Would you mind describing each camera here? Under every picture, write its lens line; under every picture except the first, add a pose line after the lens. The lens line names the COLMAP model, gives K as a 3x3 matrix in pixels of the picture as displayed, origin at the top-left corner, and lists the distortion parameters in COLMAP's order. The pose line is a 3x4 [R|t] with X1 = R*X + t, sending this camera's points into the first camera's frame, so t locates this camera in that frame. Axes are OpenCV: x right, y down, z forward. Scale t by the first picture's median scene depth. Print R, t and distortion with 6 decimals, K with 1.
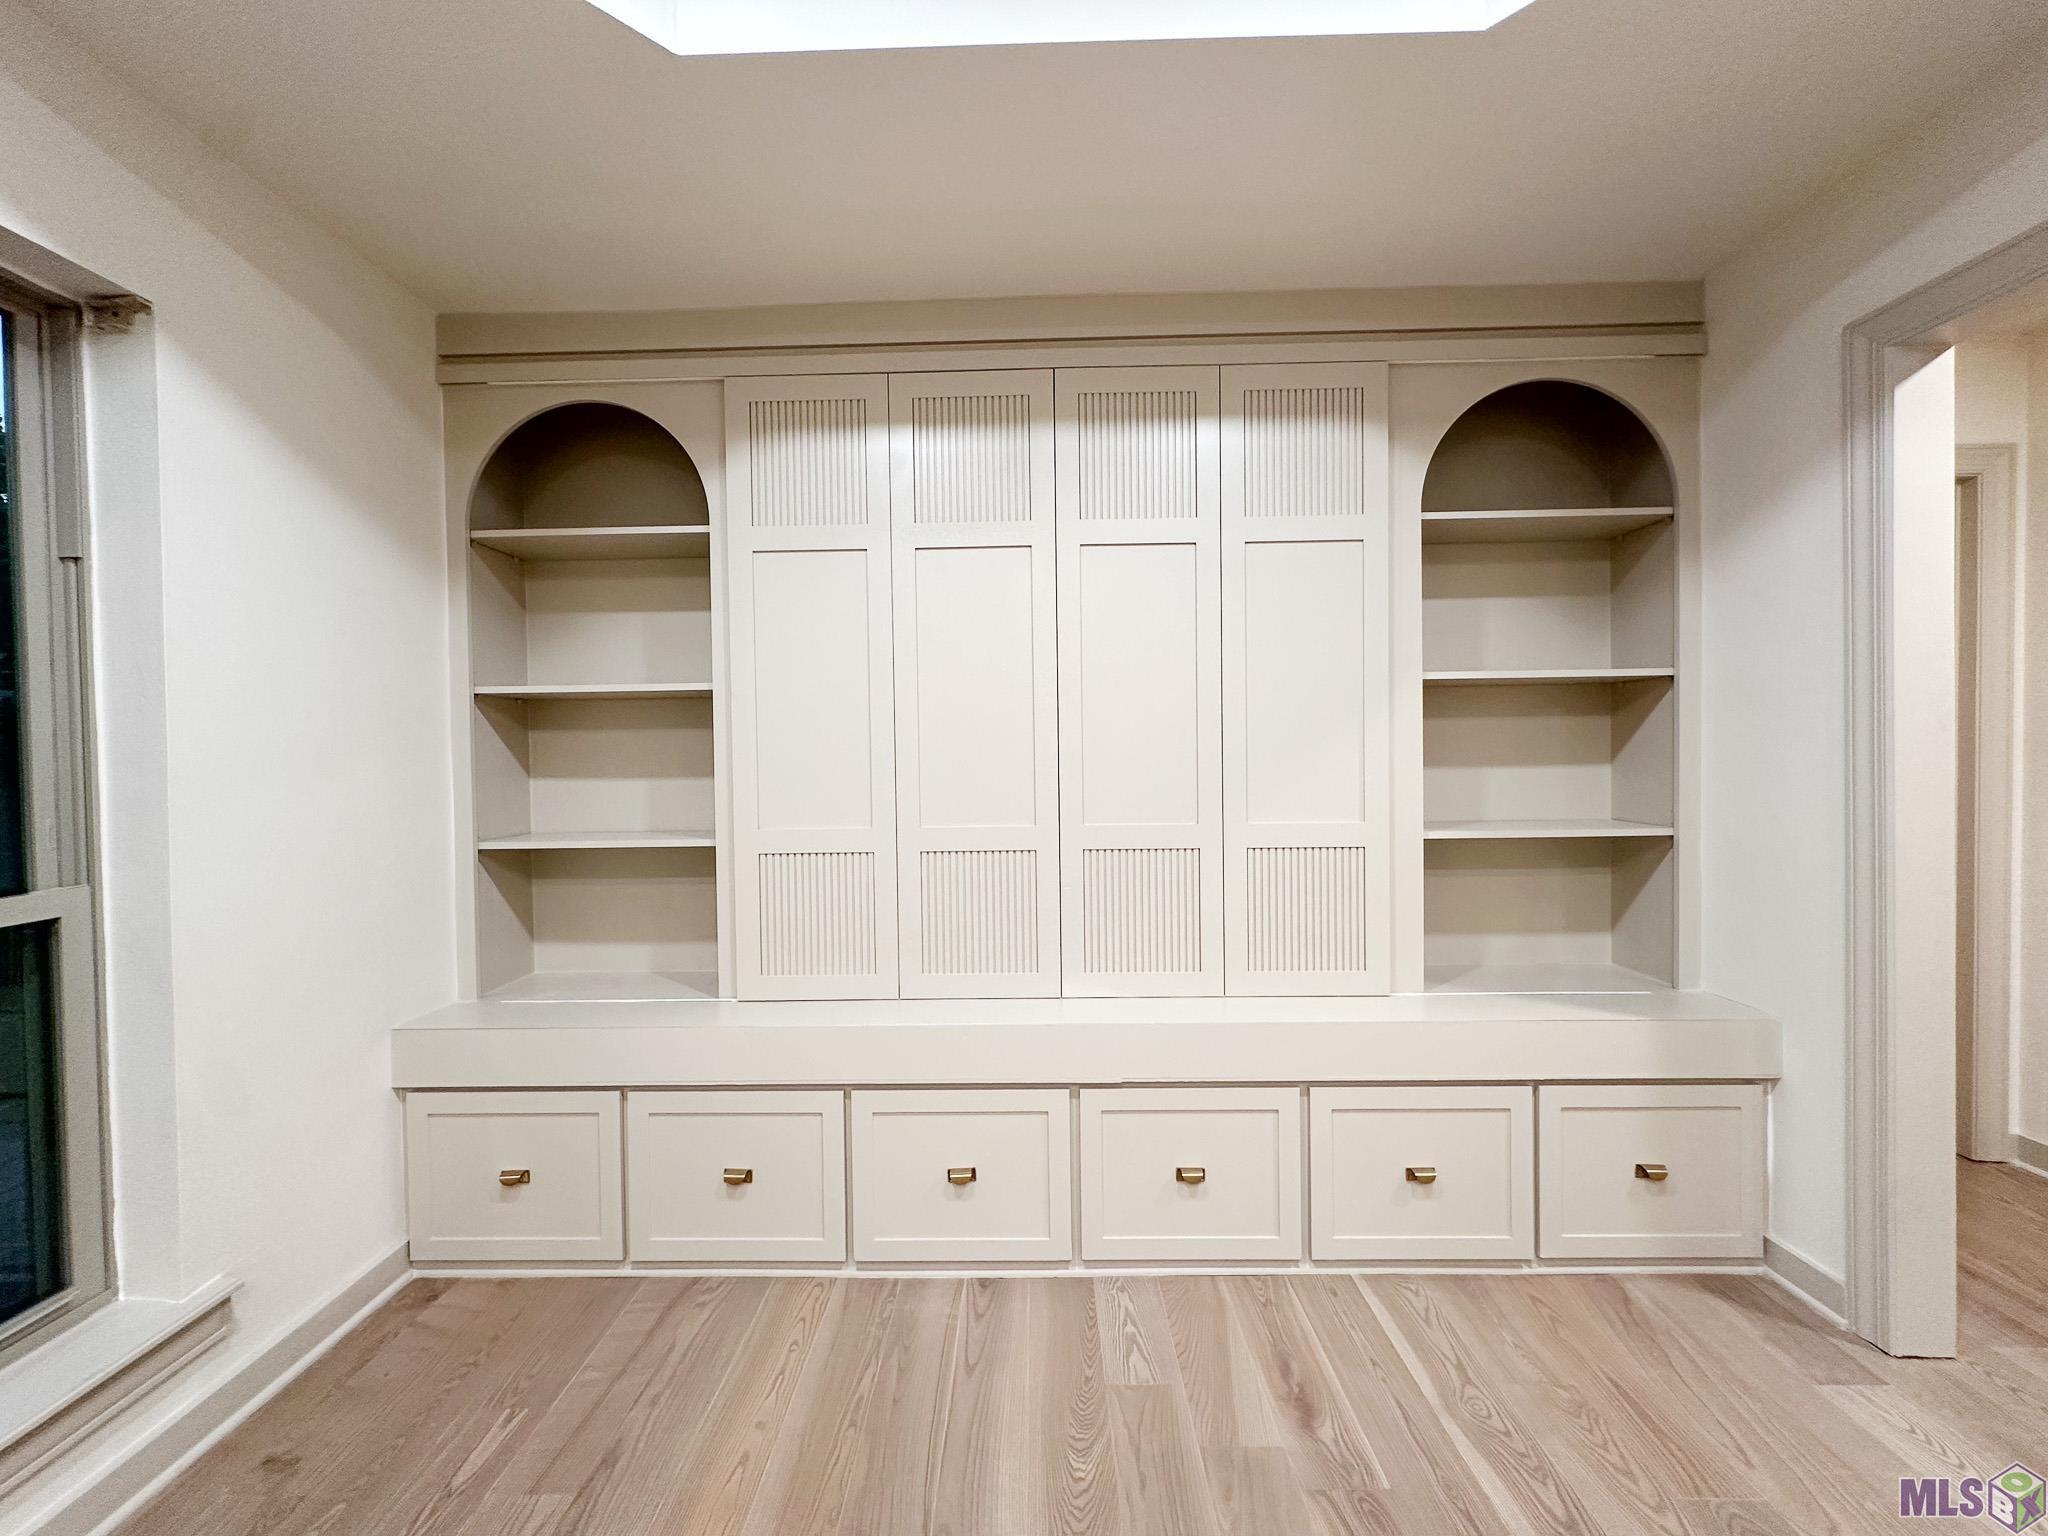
lens RADIAL K [[826.9, 0, 1019.6], [0, 826.9, 769.4], [0, 0, 1]] dist [-0.001640, 0.001109]
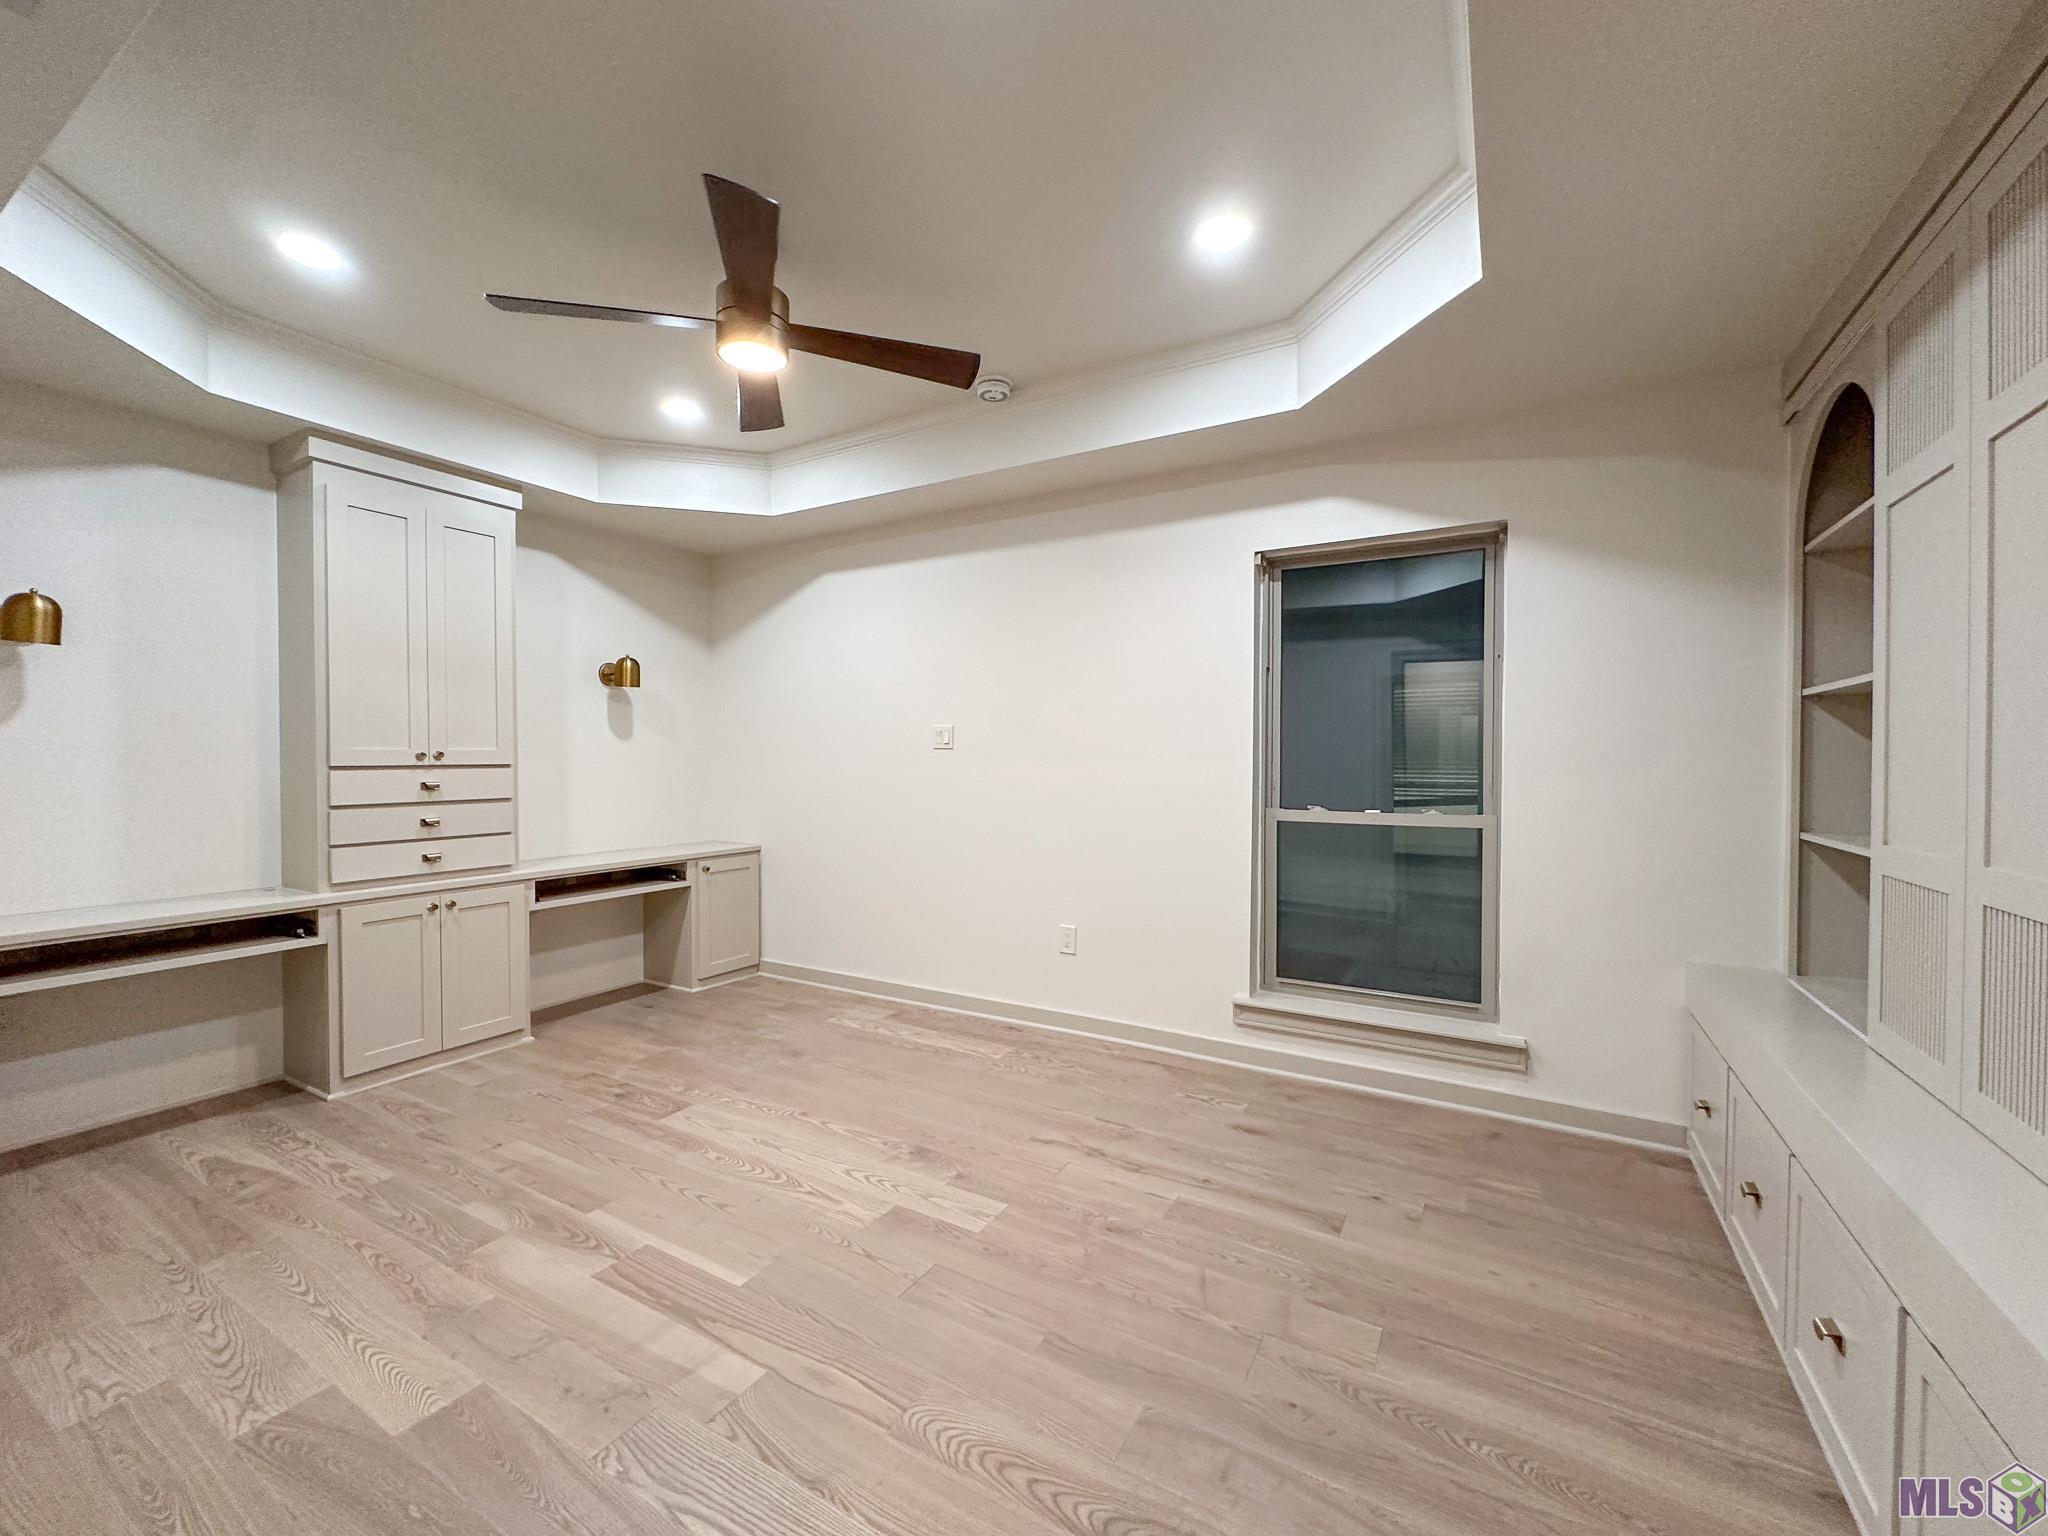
lens RADIAL K [[826.9, 0, 1027.0], [0, 826.9, 774.5], [0, 0, 1]] dist [-0.001640, 0.001109]
pose [[-0.491786, 0.031056, -0.870162, 0.887396], [-0.013144, 0.998985, 0.043082, -0.027136], [0.870617, 0.032624, -0.490879, 0.711479]]
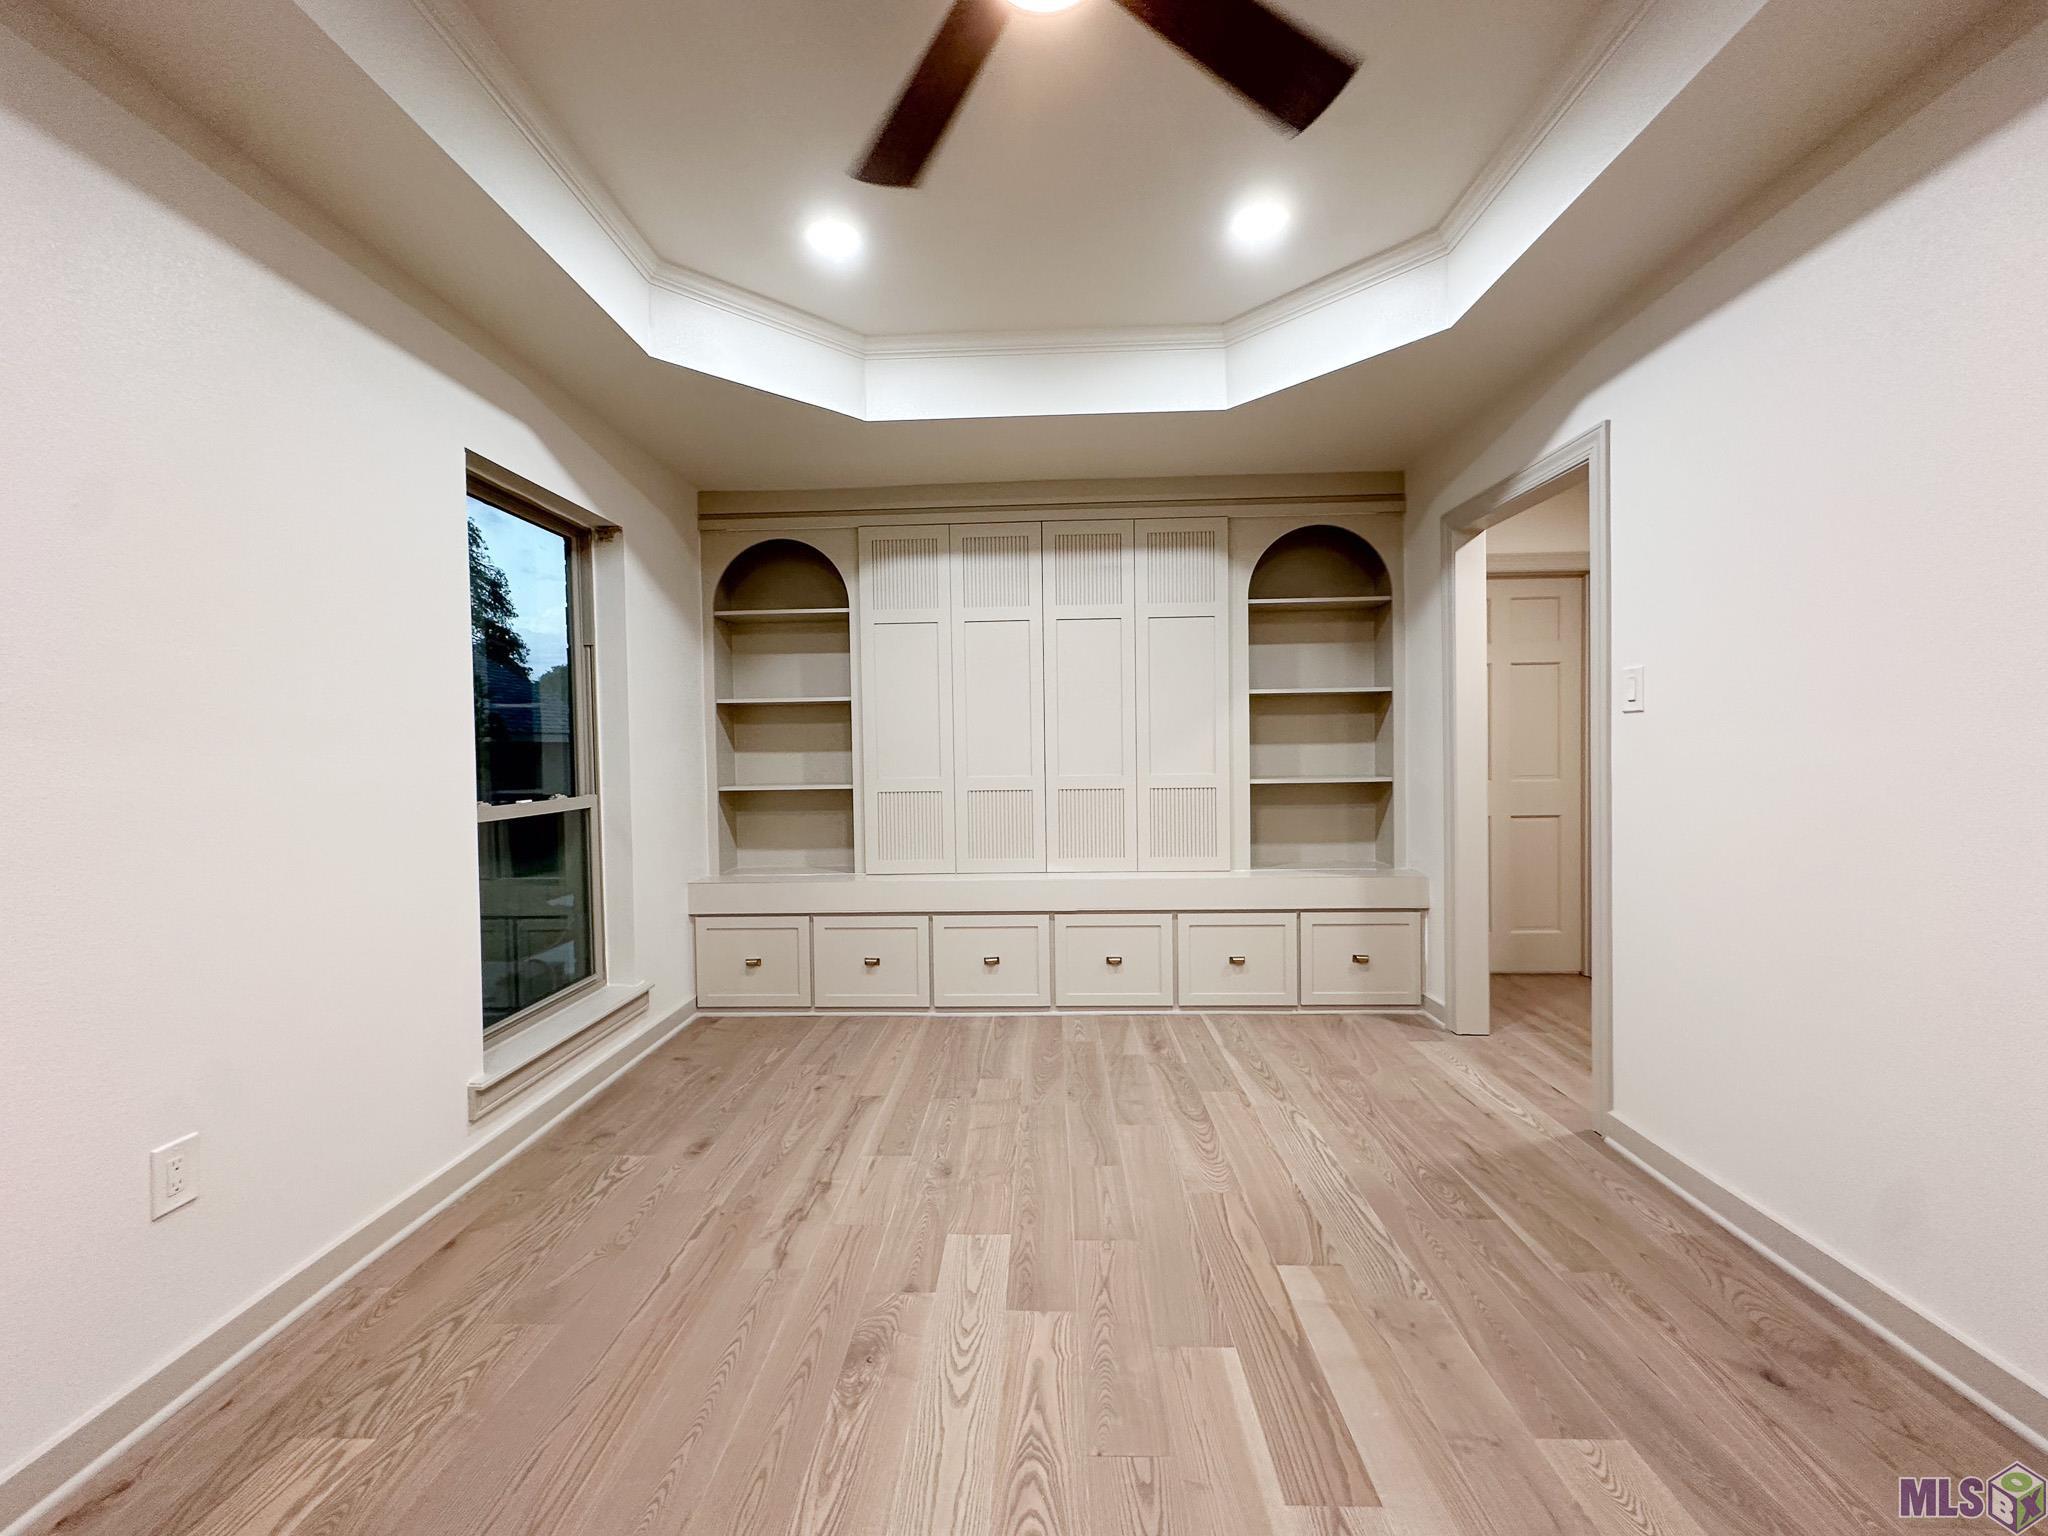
lens RADIAL K [[826.9, 0, 1022.4], [0, 826.9, 763.4], [0, 0, 1]] dist [-0.001640, 0.001109]
pose [[0.999872, -0.001804, -0.015886, 0.030050], [0.001790, 0.999998, -0.000890, 0.045306], [0.015887, 0.000861, 0.999873, -0.860298]]
